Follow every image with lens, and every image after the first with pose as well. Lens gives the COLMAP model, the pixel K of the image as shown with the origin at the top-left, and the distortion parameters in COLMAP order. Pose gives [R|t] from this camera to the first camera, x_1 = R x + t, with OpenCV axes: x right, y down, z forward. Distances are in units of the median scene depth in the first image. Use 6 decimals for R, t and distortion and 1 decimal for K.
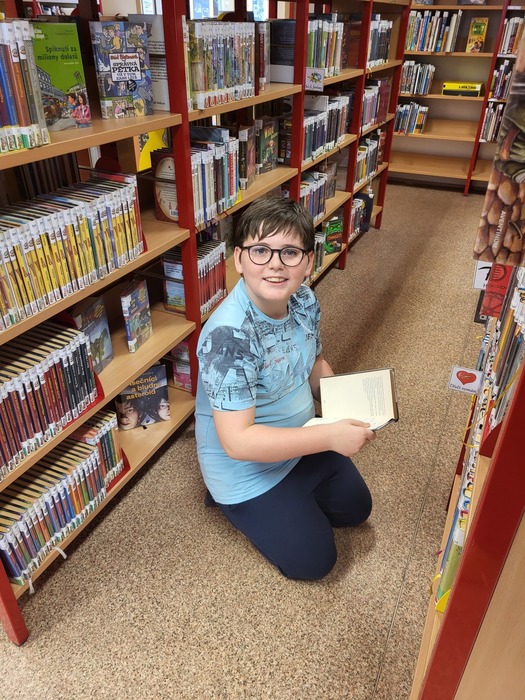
lens RADIAL K [[518.4, 0, 262.5], [0, 518.4, 350.0], [0, 0, 1]] dist [0.029777, -0.000230]
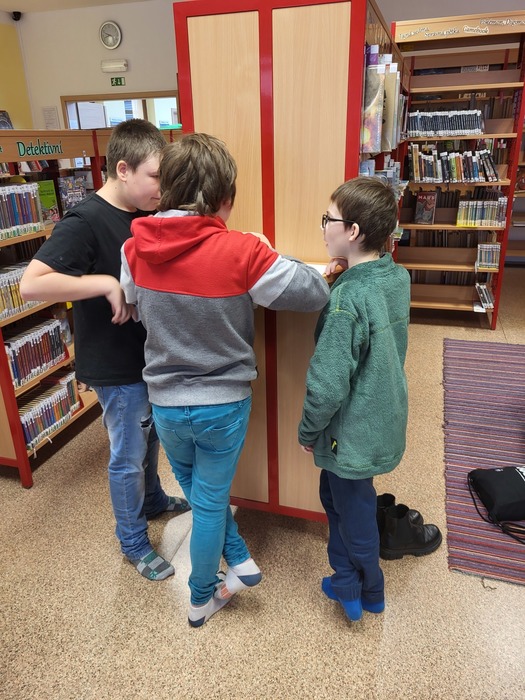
lens RADIAL K [[525.5, 0, 262.5], [0, 525.5, 350.0], [0, 0, 1]] dist [0.005059, 0.000039]
pose [[0.989312, -0.082116, 0.120492, 0.177158], [0.101798, 0.980594, -0.167547, 0.496127], [-0.104396, 0.178022, 0.978473, -1.033362]]
